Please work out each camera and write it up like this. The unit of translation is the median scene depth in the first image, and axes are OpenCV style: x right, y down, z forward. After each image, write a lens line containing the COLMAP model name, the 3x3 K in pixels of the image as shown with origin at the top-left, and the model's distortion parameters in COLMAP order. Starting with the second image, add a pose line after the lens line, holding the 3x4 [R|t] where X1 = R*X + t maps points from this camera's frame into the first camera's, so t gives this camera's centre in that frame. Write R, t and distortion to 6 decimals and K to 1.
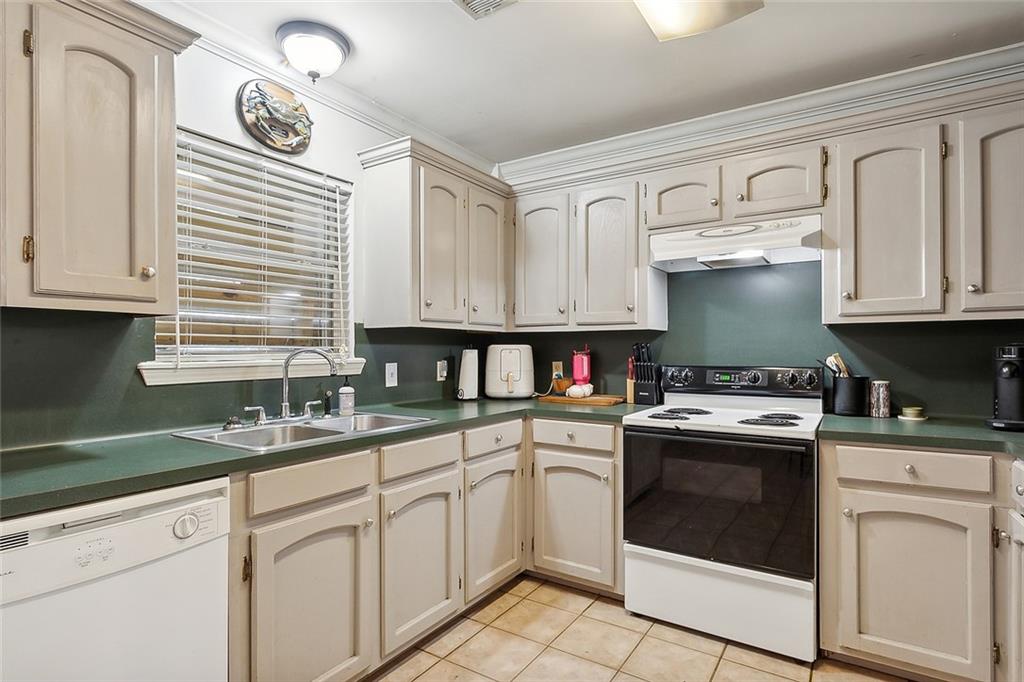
lens RADIAL K [[523.1, 0, 512.3], [0, 523.1, 346.4], [0, 0, 1]] dist [-0.002875, -0.000559]
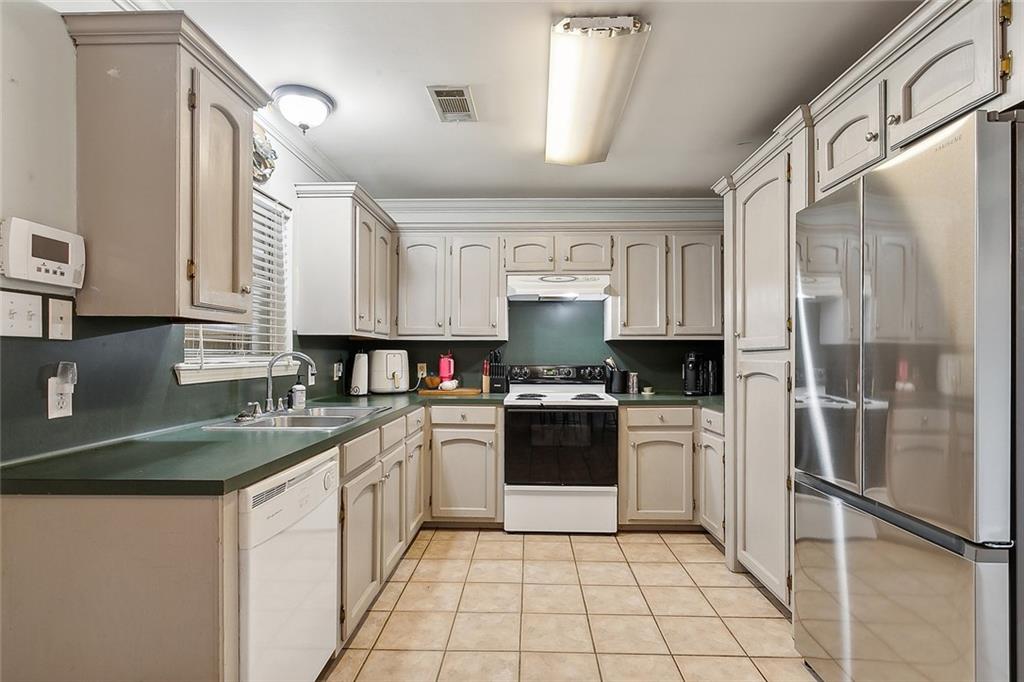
lens RADIAL K [[495.4, 0, 515.1], [0, 495.4, 348.2], [0, 0, 1]] dist [-0.002253, 0.000828]
pose [[0.854215, 0.010737, 0.519808, -0.489137], [-0.007126, 0.999935, -0.008946, 0.001383], [-0.519870, 0.003938, 0.854236, -0.208460]]
